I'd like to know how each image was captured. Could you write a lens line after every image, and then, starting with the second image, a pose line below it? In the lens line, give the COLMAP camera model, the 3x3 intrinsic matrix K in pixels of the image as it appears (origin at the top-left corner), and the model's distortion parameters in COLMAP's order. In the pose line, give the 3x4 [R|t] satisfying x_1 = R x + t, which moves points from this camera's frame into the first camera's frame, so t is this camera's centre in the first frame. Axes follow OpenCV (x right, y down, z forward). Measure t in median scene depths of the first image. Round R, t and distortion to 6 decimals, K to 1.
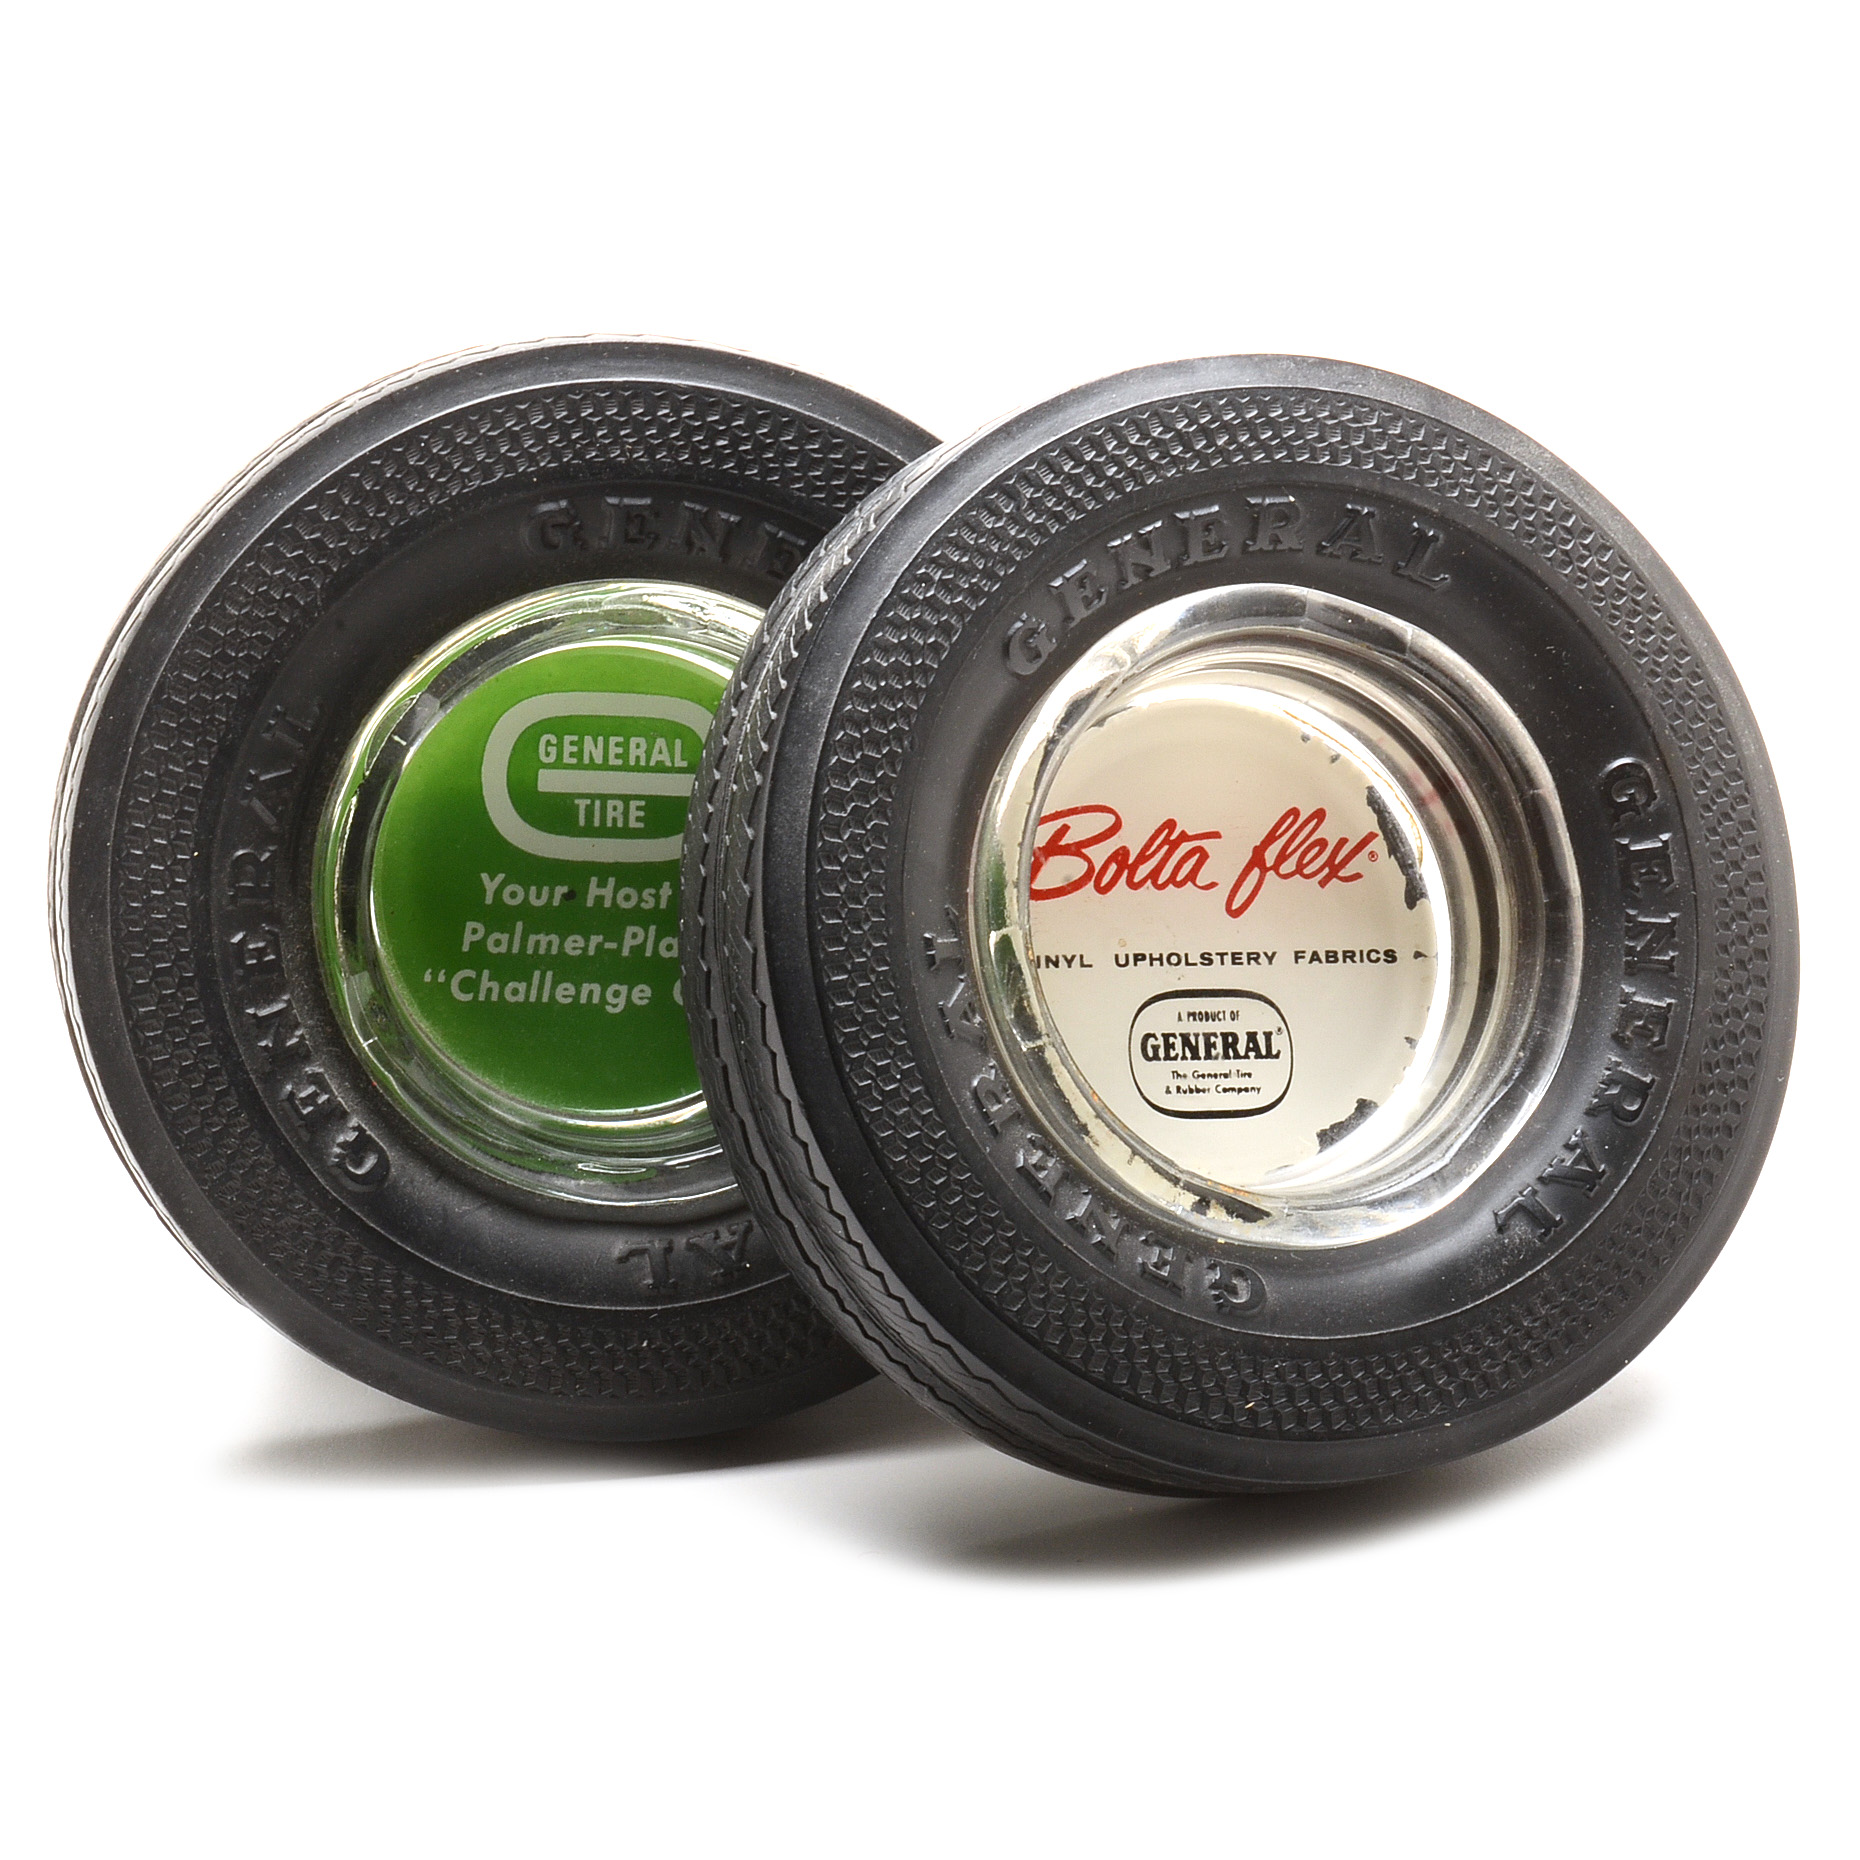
lens RADIAL K [[6149.1, 0, 930.5], [0, 6149.1, 932.1], [0, 0, 1]] dist [0.194645, 0.000000]
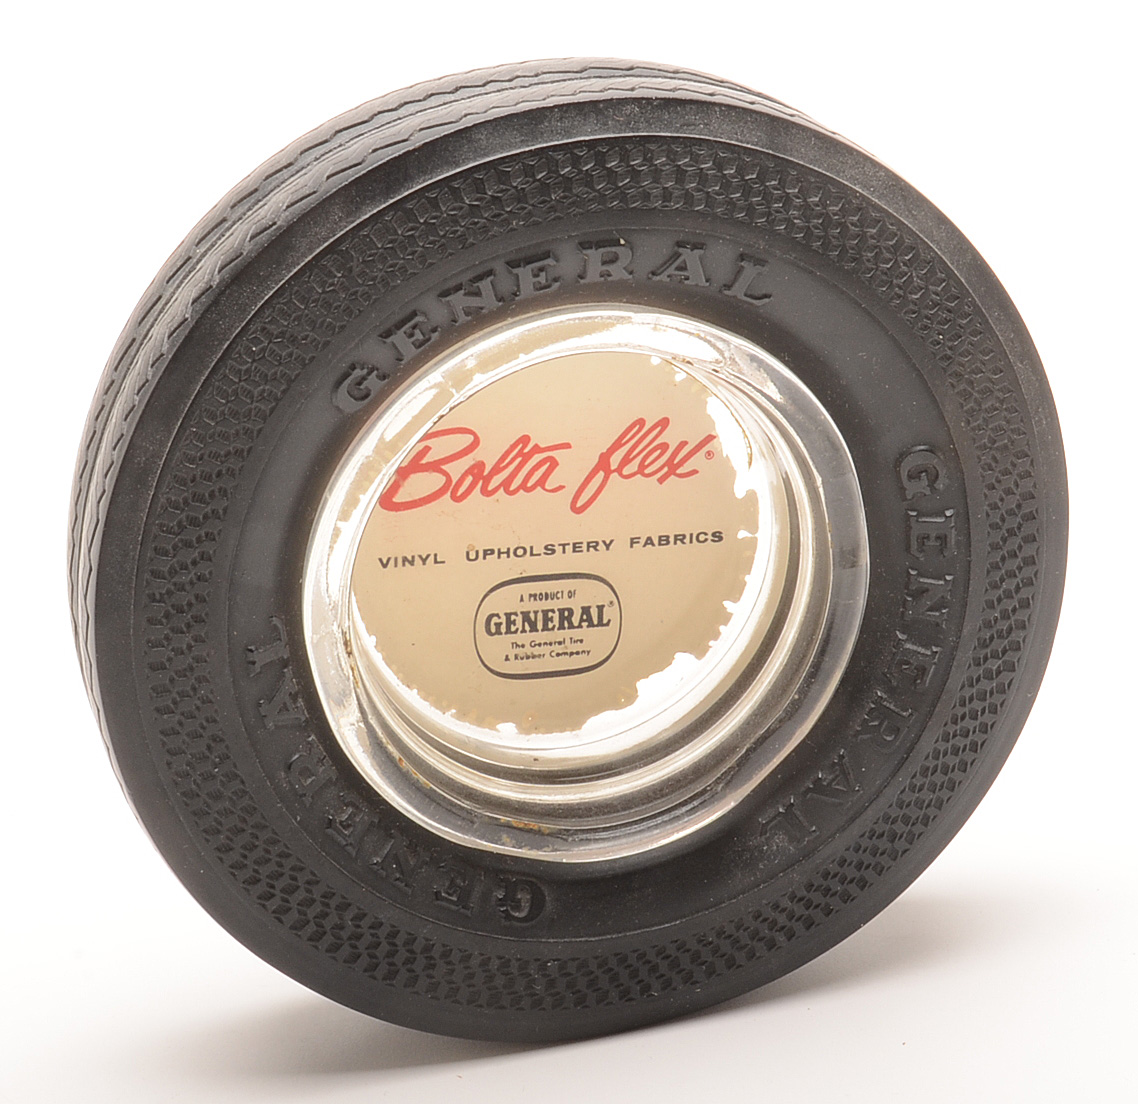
lens RADIAL K [[3008.6, 0, 573.7], [0, 3008.6, 548.7], [0, 0, 1]] dist [-0.204888, 0.000000]
pose [[0.990122, 0.103943, -0.094101, 0.102749], [-0.046998, 0.878347, 0.475707, -0.265765], [0.132099, -0.466585, 0.874556, 0.505705]]
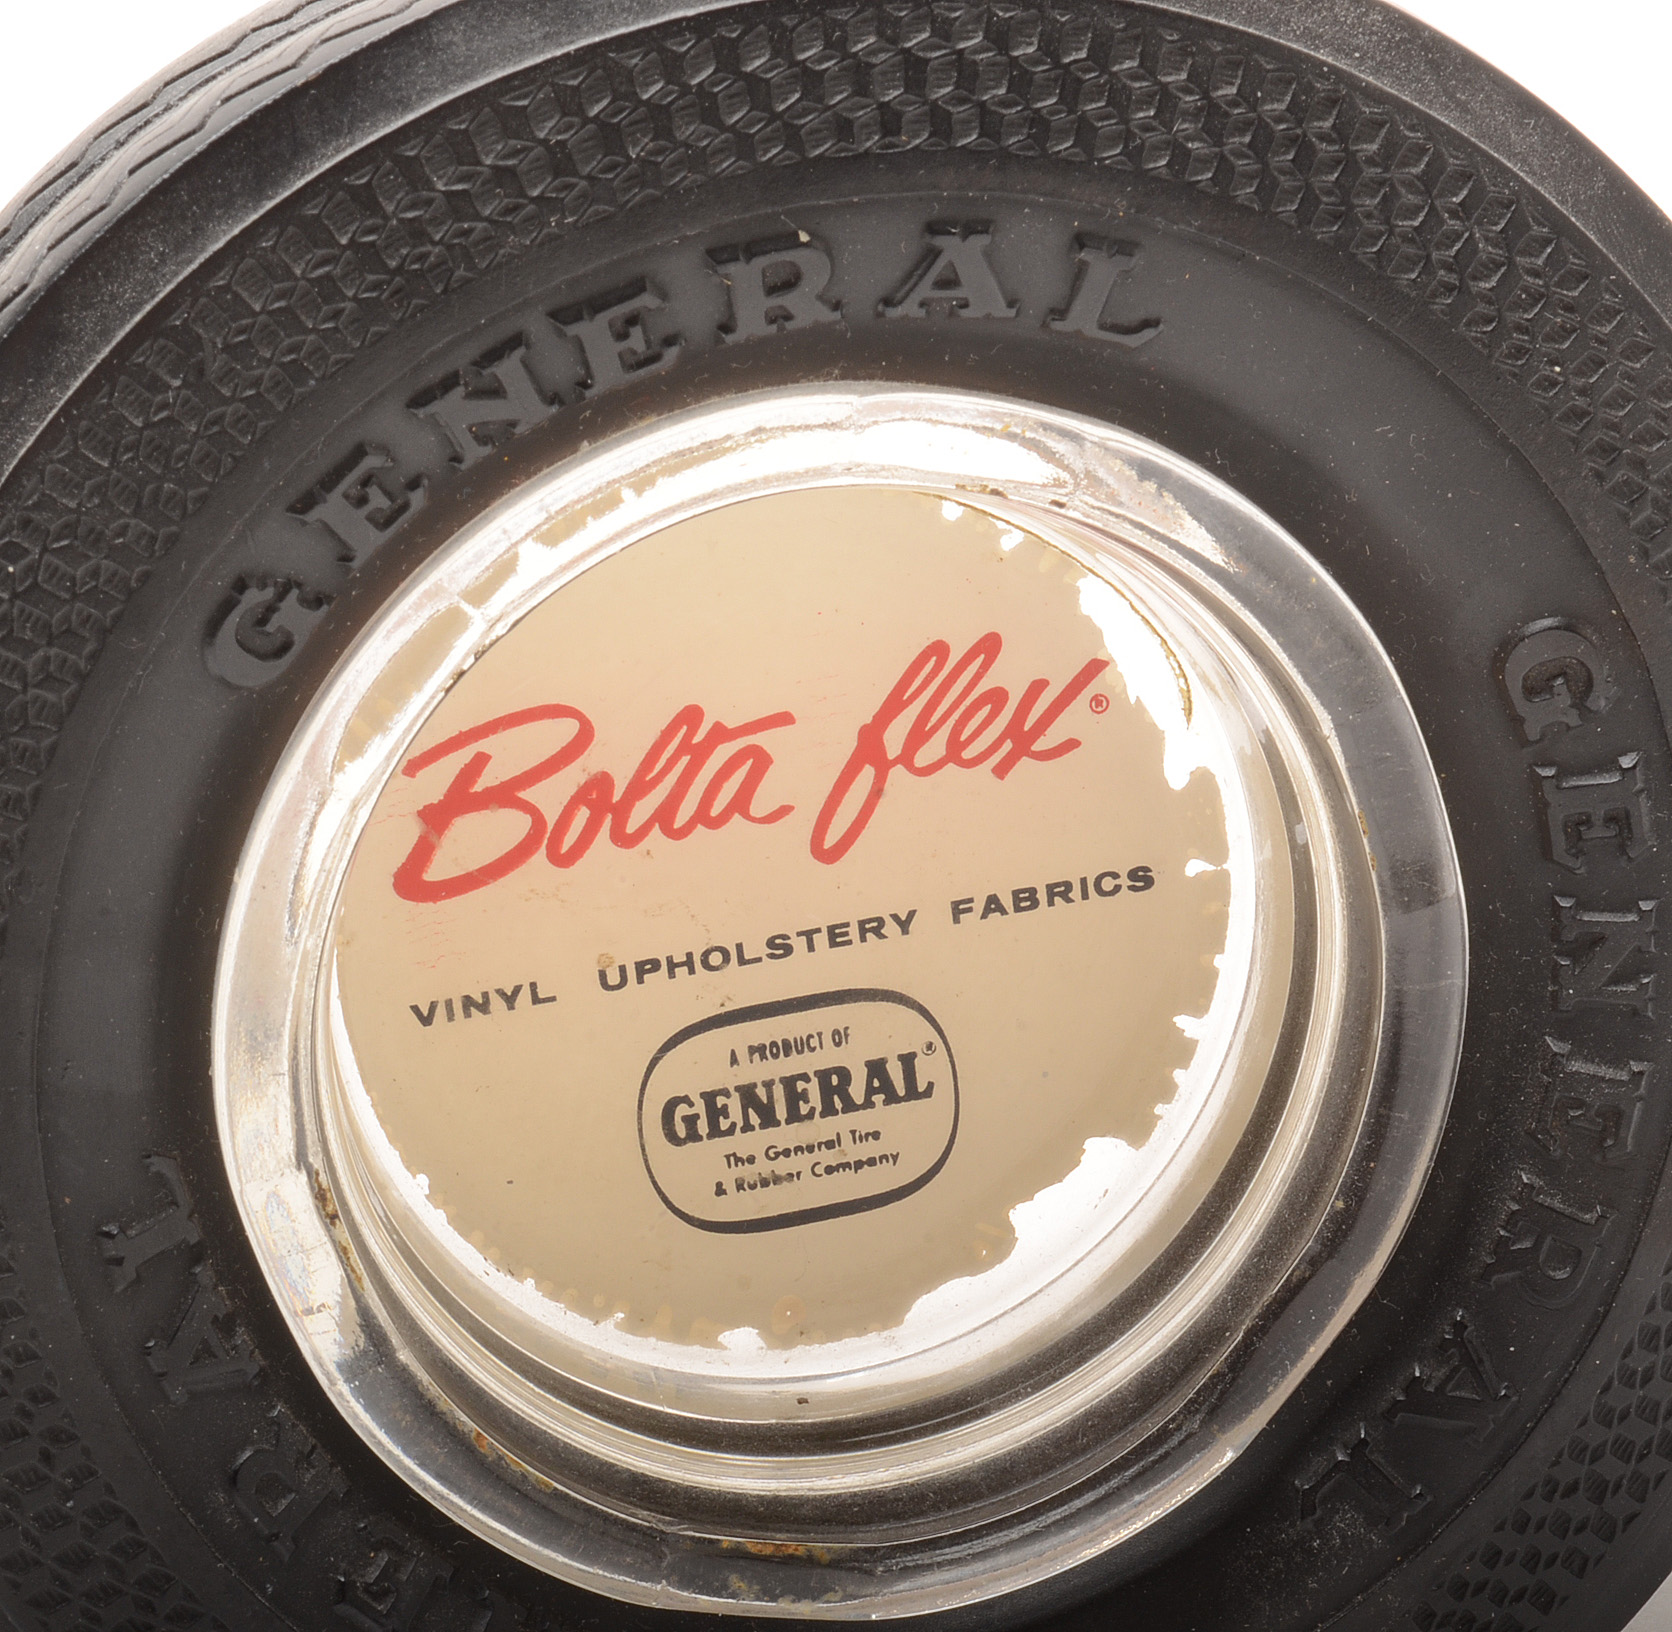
lens RADIAL K [[4887.4, 0, 713.4], [0, 4887.4, 873.5], [0, 0, 1]] dist [-0.012311, 0.000000]
pose [[0.980916, -0.013372, -0.193974, 0.122312], [0.100236, 0.889623, 0.445561, -0.192481], [0.166605, -0.456501, 0.873985, 0.629115]]
